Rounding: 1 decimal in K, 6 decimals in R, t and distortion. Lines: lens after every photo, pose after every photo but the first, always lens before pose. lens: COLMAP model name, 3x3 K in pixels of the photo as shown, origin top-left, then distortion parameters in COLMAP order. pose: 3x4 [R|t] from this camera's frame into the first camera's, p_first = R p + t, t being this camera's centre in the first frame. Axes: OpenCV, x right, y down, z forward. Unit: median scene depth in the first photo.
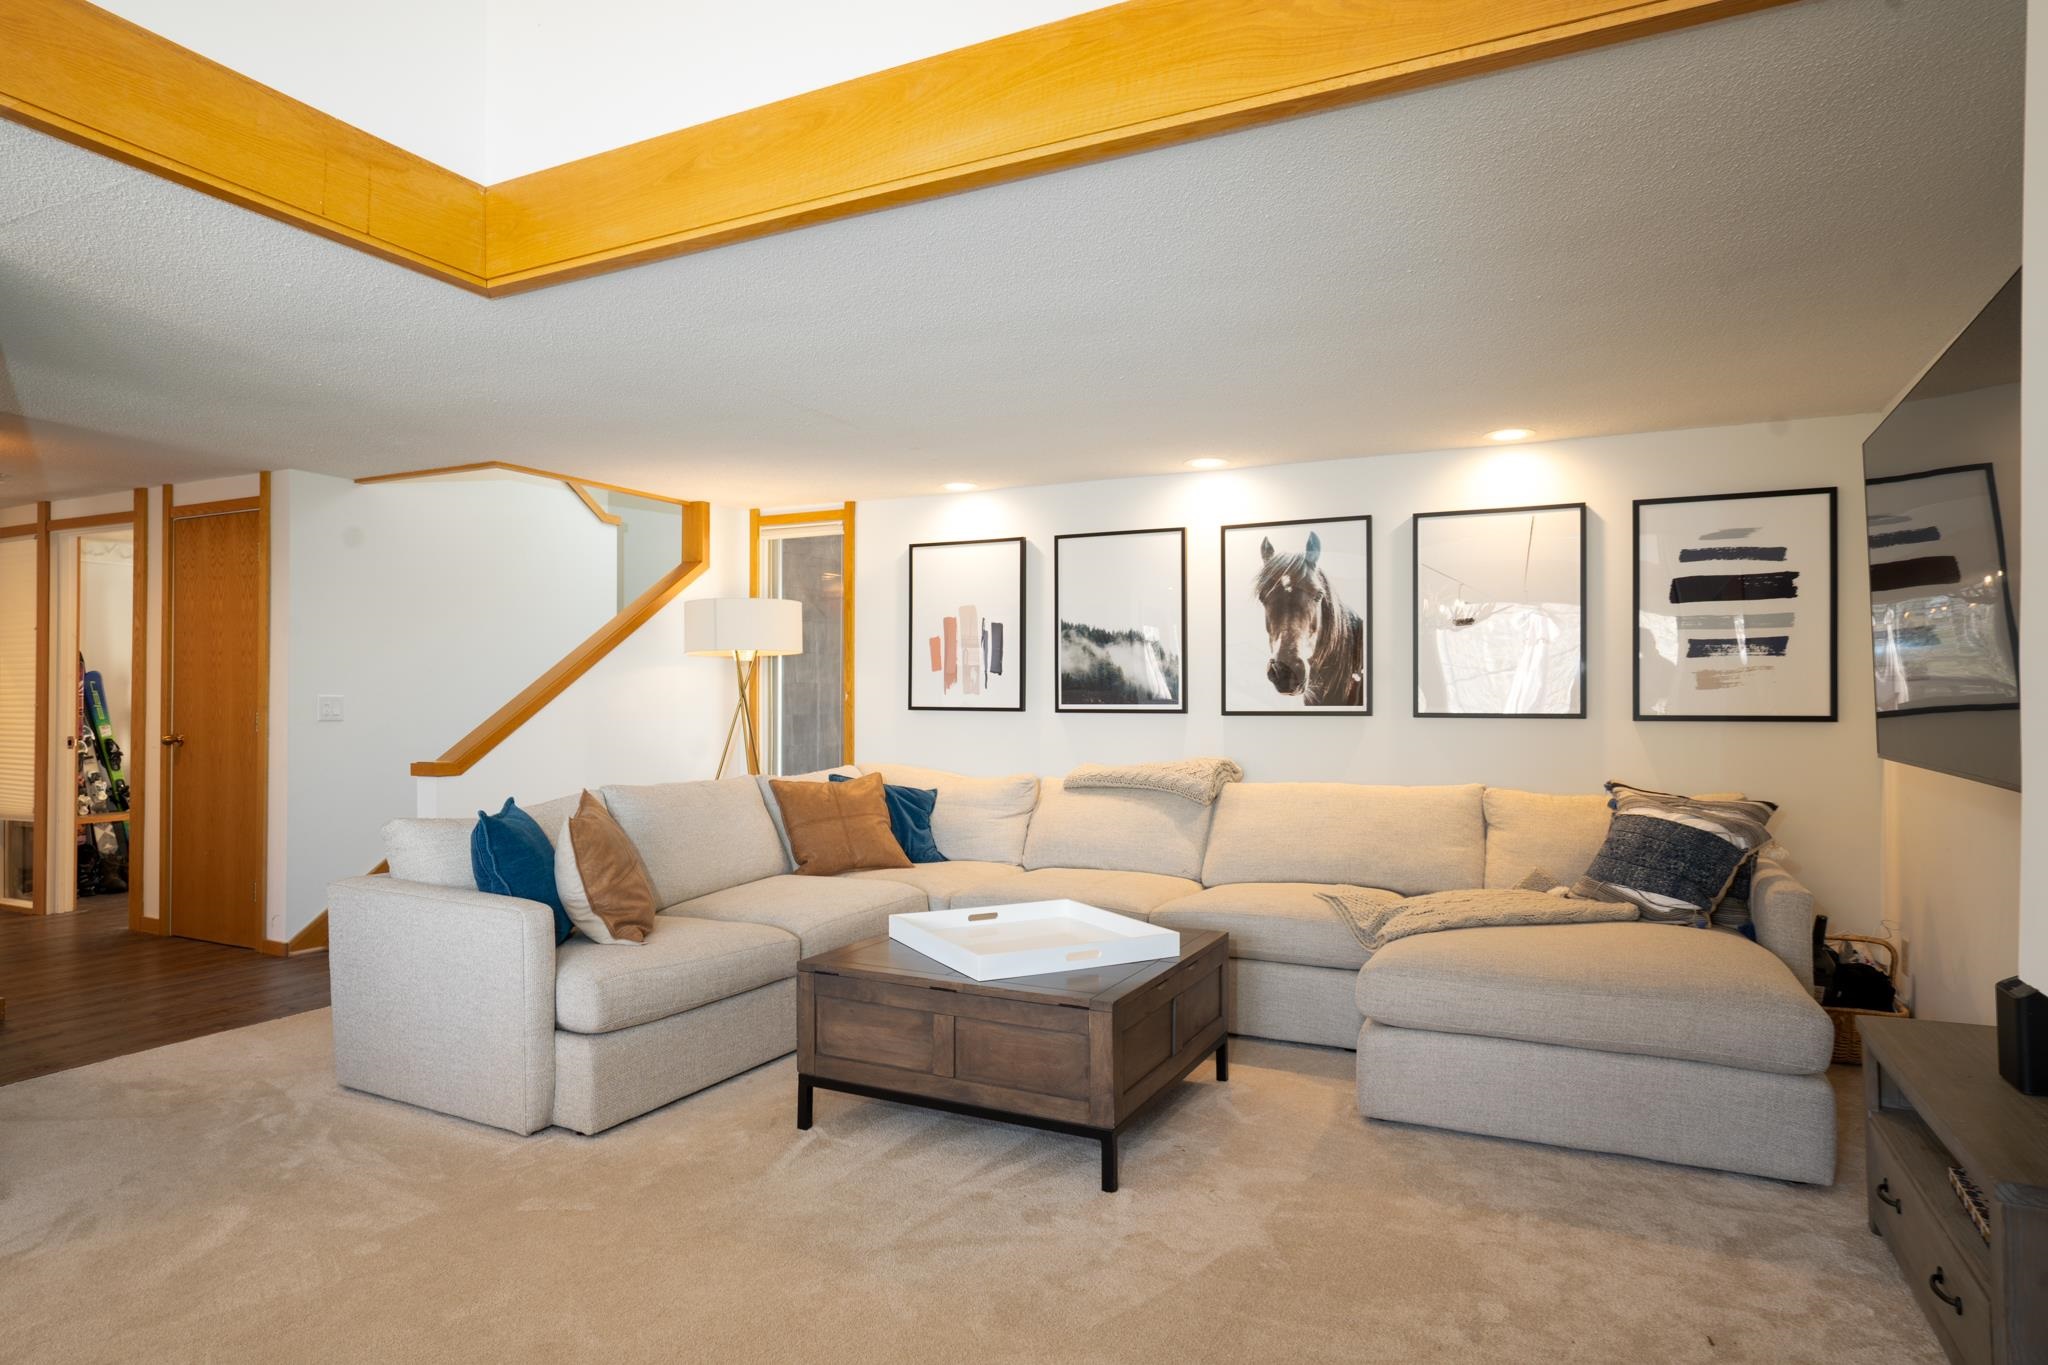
lens RADIAL K [[1164.1, 0, 1021.8], [0, 1164.1, 692.2], [0, 0, 1]] dist [-0.018324, 0.001485]
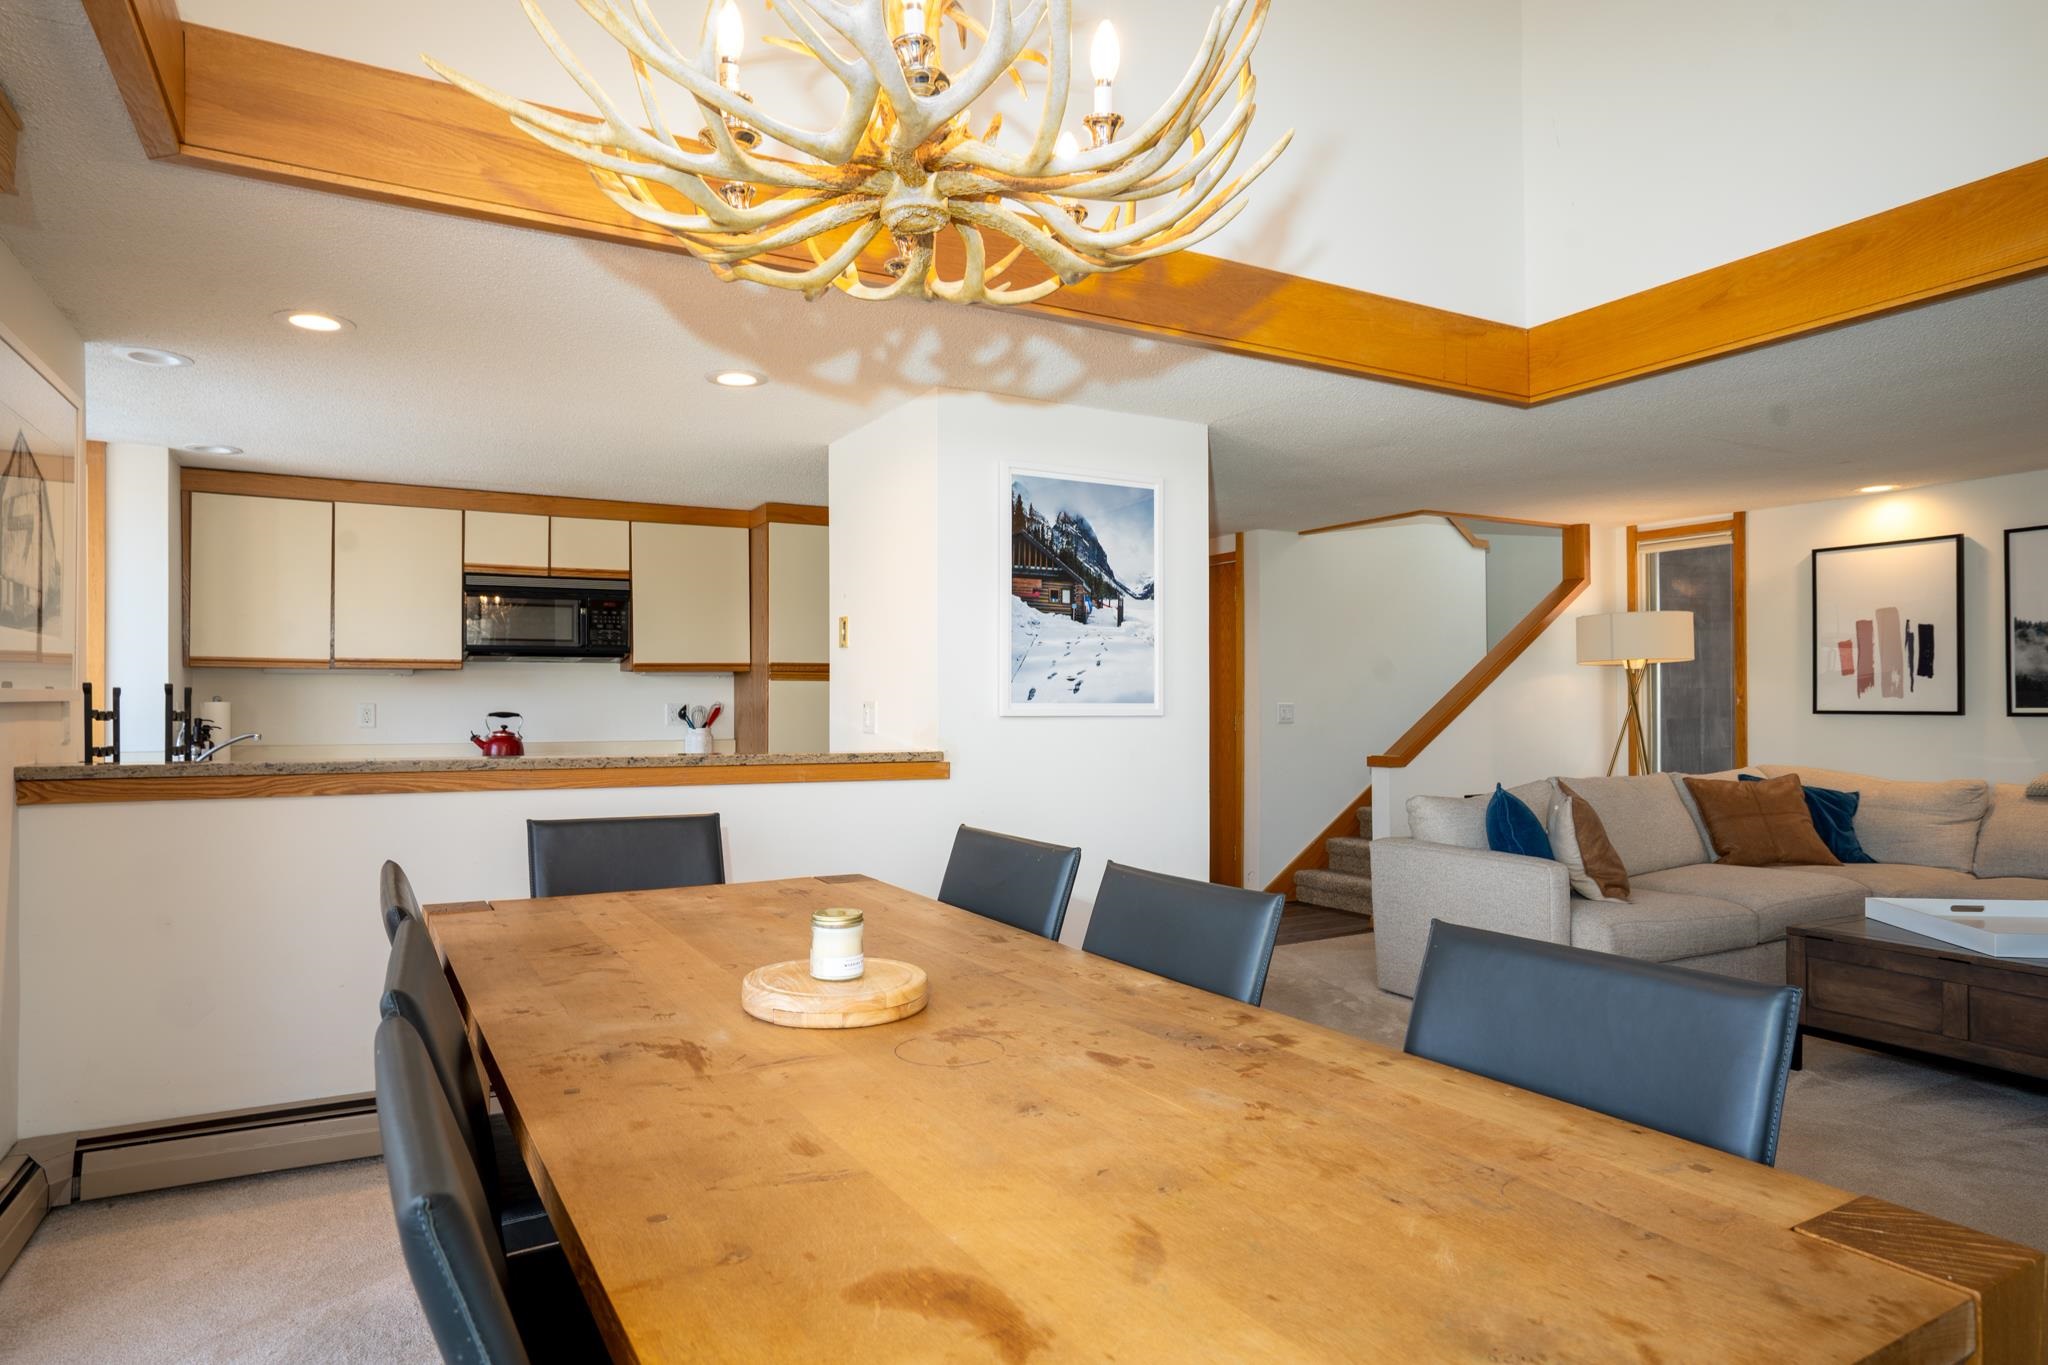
lens RADIAL K [[1199.9, 0, 1028.6], [0, 1199.9, 693.4], [0, 0, 1]] dist [-0.029129, 0.030421]
pose [[0.828045, -0.010595, -0.560561, -0.095219], [0.009501, 0.999943, -0.004865, -0.004418], [0.560581, -0.001297, 0.828099, -0.277332]]
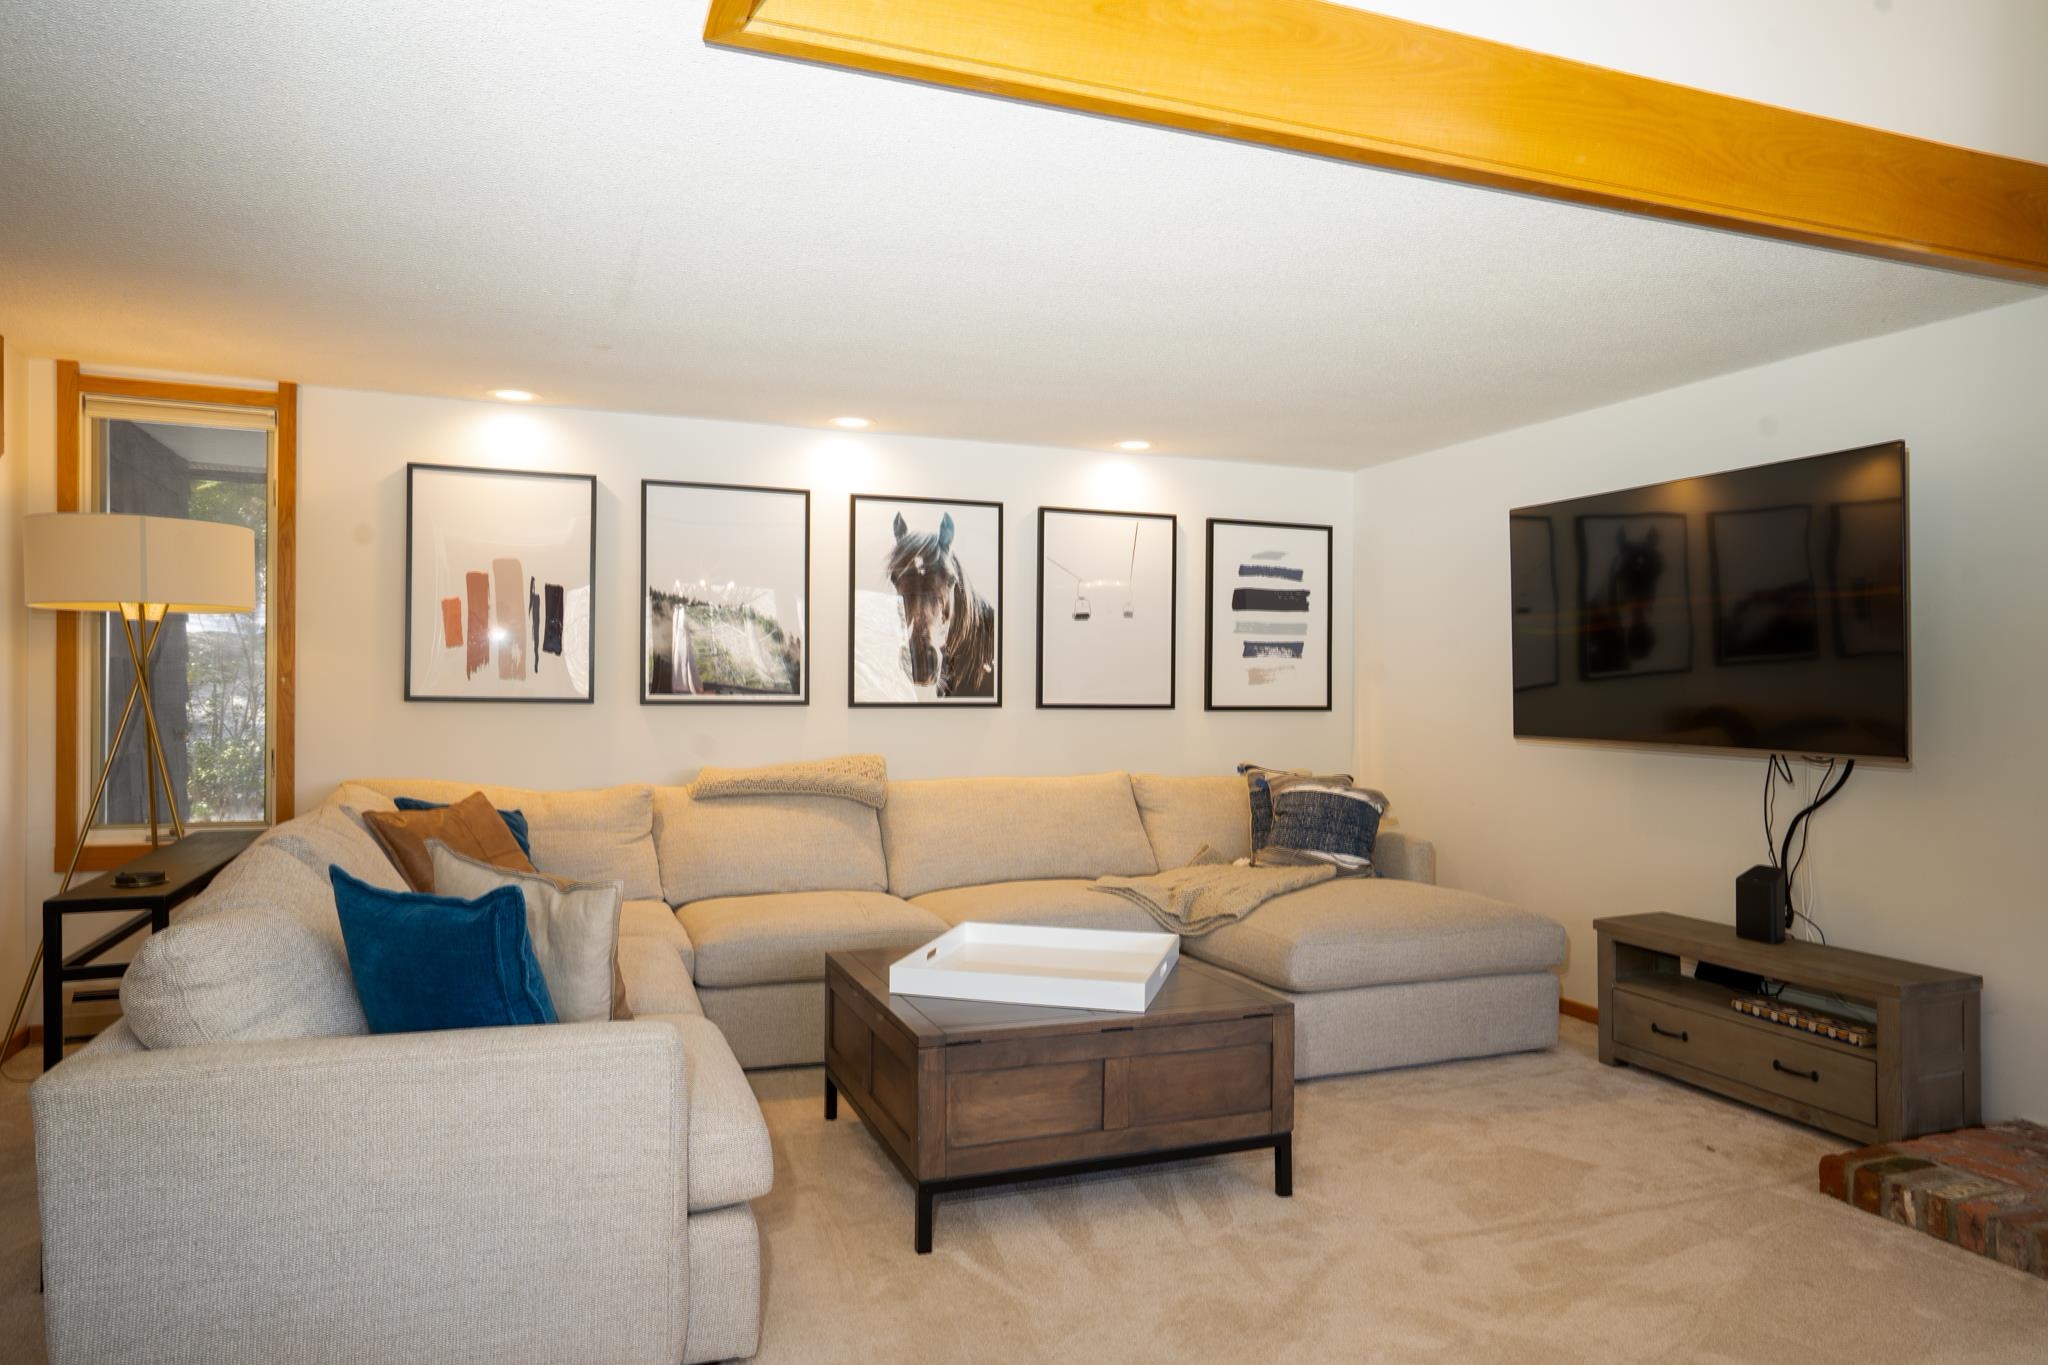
lens RADIAL K [[1311.6, 0, 1016.7], [0, 1311.6, 697.5], [0, 0, 1]] dist [-0.032622, 0.043728]
pose [[0.671713, -0.000201, 0.740811, -0.501321], [-0.013688, 0.999826, 0.012682, -0.002173], [-0.740685, -0.018659, 0.671593, 0.240526]]
